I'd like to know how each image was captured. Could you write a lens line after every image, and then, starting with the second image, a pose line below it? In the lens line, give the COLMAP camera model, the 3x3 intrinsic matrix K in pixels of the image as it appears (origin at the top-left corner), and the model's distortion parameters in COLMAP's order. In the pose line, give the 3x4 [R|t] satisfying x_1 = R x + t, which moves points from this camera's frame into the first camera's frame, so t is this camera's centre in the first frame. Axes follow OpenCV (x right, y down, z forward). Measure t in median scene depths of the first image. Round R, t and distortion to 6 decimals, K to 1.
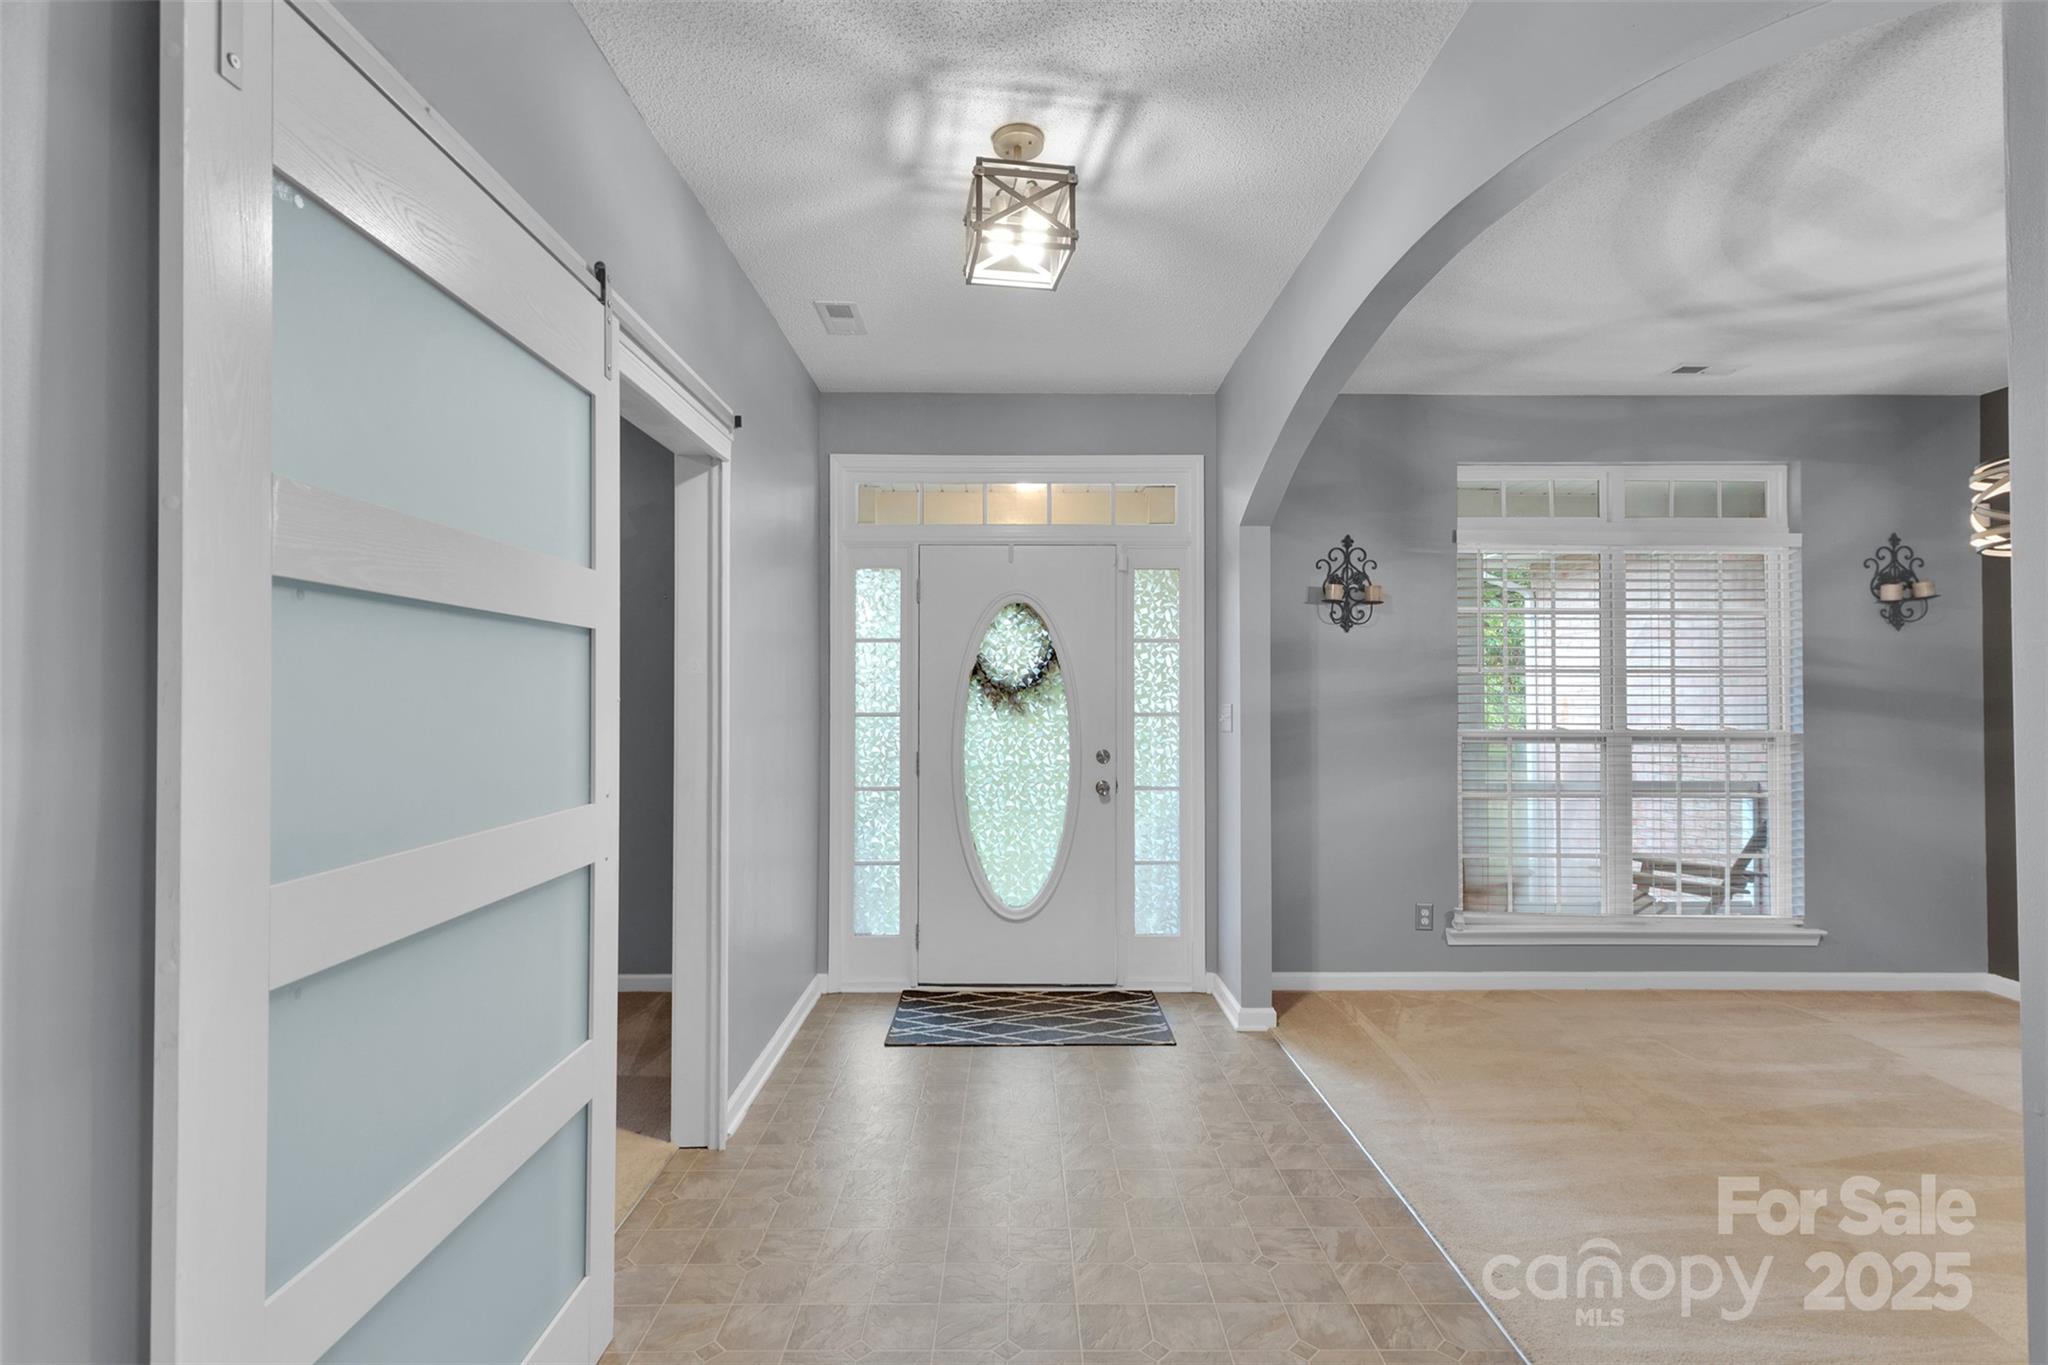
lens RADIAL K [[948.2, 0, 1017.6], [0, 948.2, 689.9], [0, 0, 1]] dist [0.007099, 0.000084]
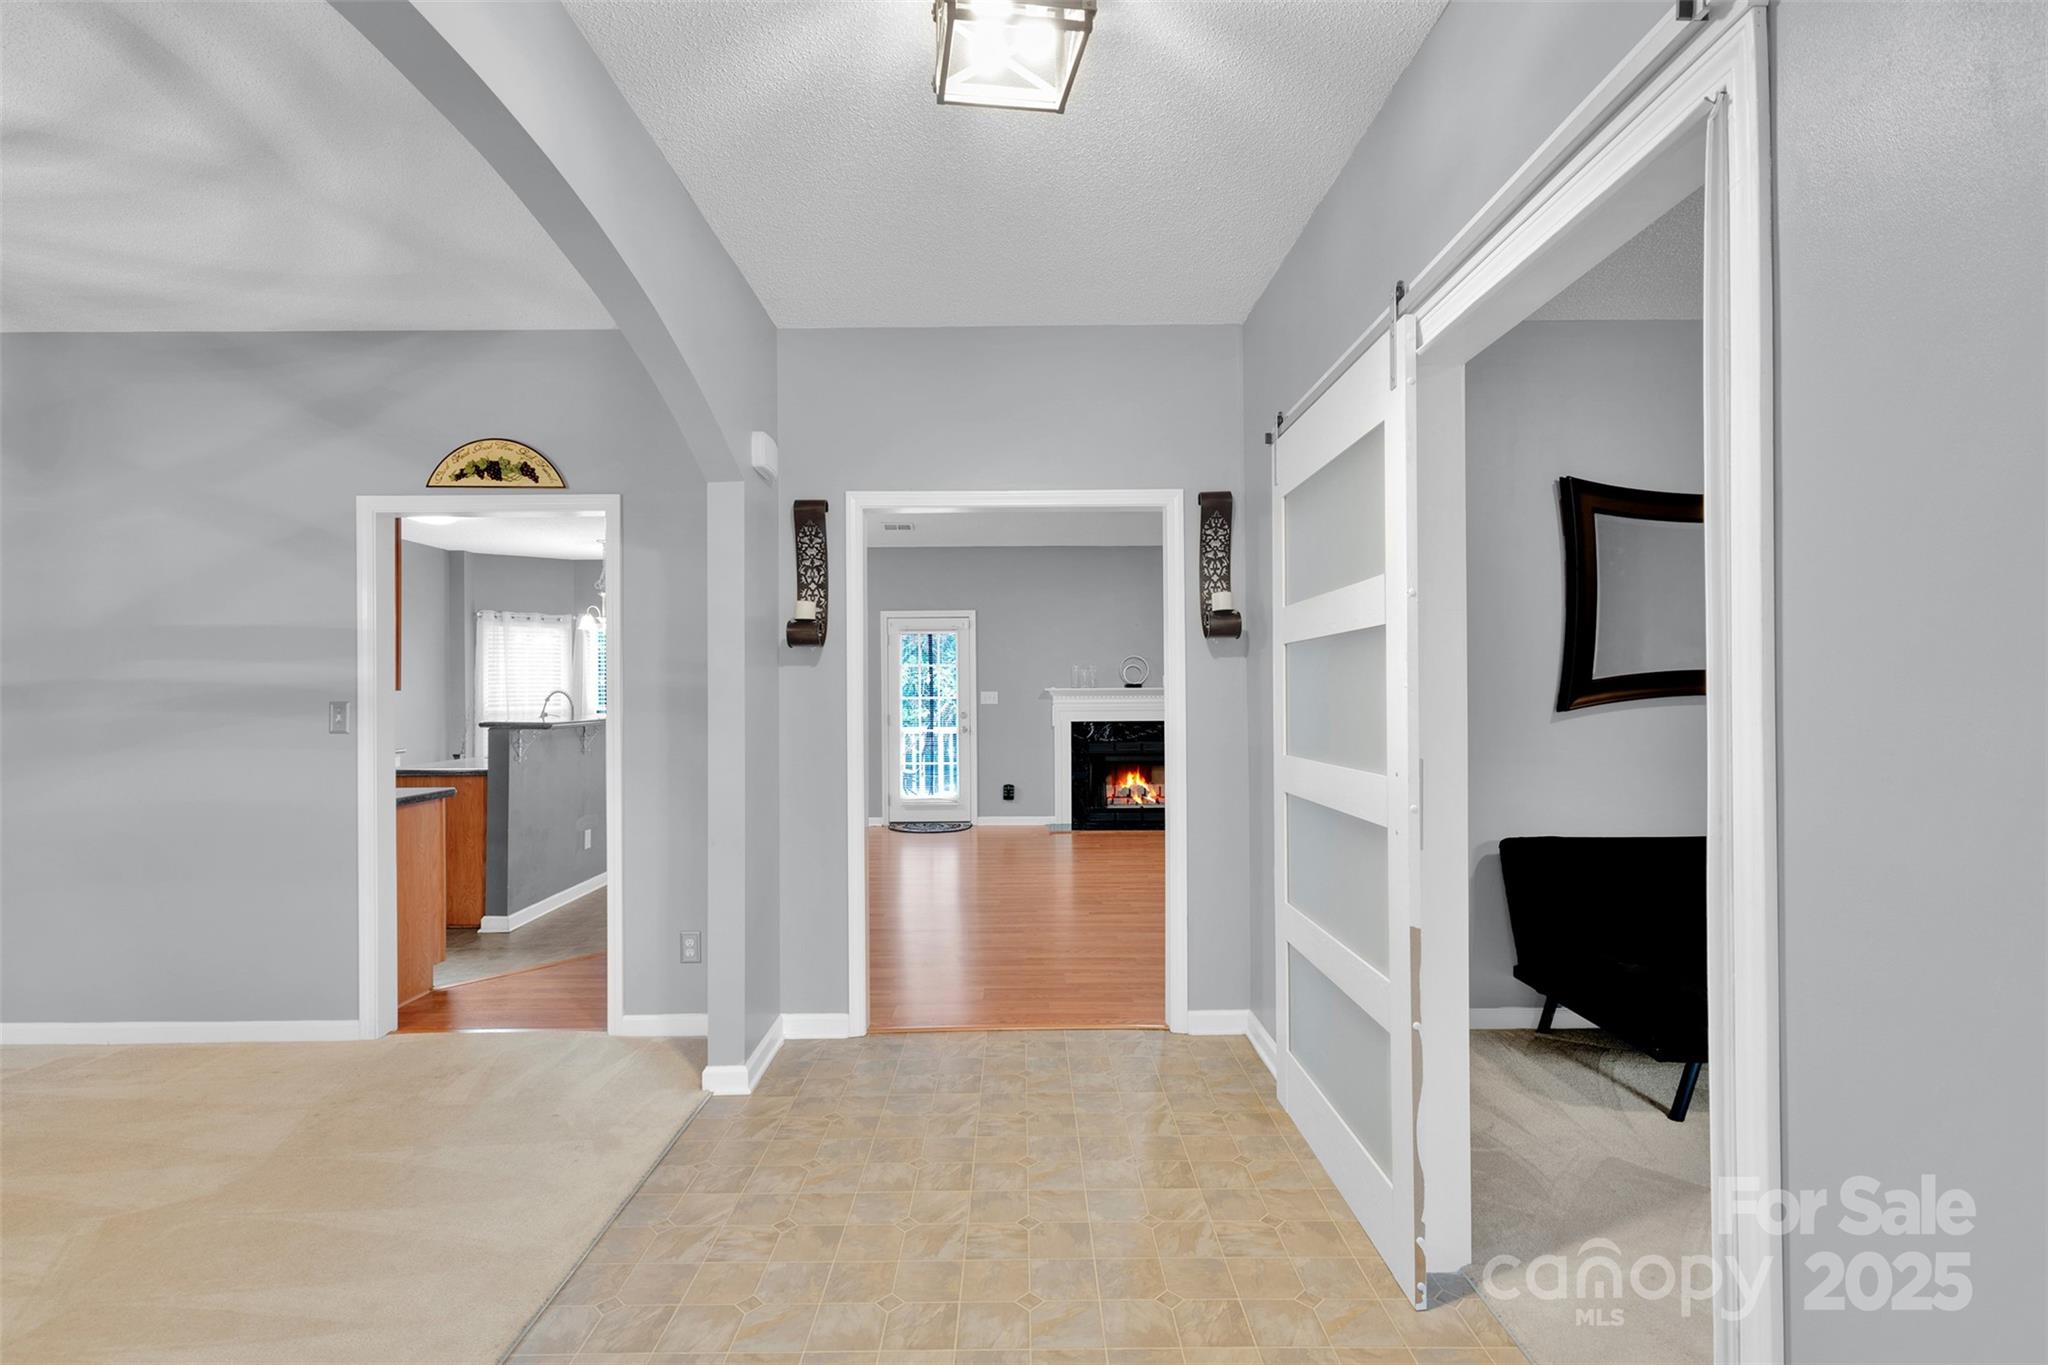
lens RADIAL K [[948.2, 0, 1013.4], [0, 948.2, 686.9], [0, 0, 1]] dist [0.007099, 0.000084]
pose [[-0.999932, 0.007923, 0.008595, -0.003084], [0.007755, 0.999781, -0.019424, 0.012156], [-0.008747, -0.019356, -0.999774, 0.918790]]
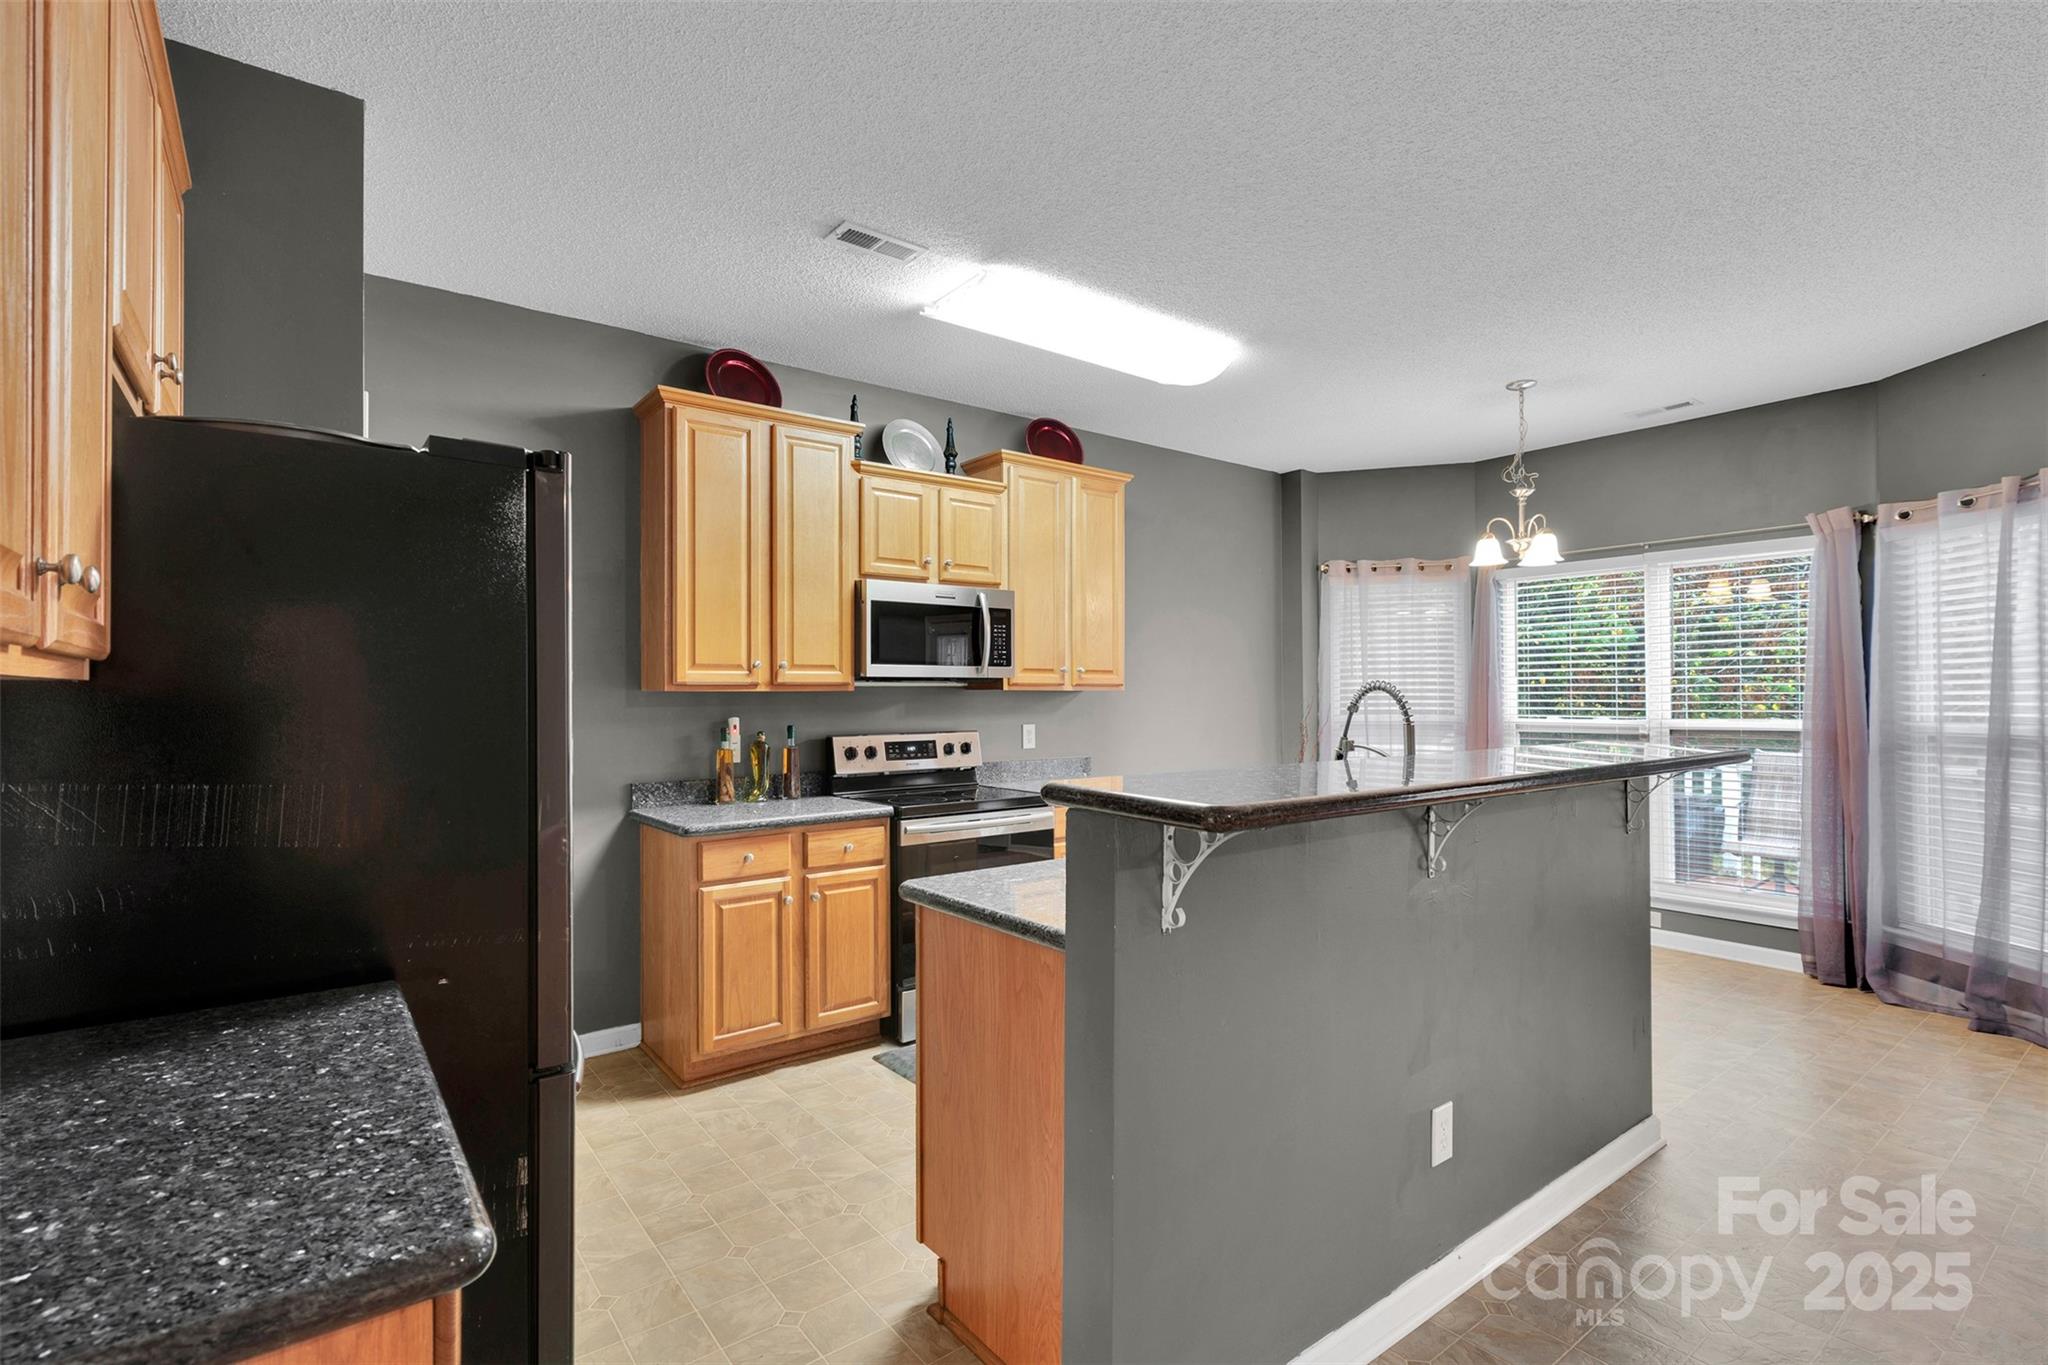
lens RADIAL K [[948.2, 0, 1027.4], [0, 948.2, 689.5], [0, 0, 1]] dist [0.007099, 0.000084]
pose [[-0.605785, 0.008231, 0.795586, 0.401652], [-0.008319, 0.999826, -0.016679, -0.002621], [-0.795585, -0.016722, -0.605611, -0.063625]]
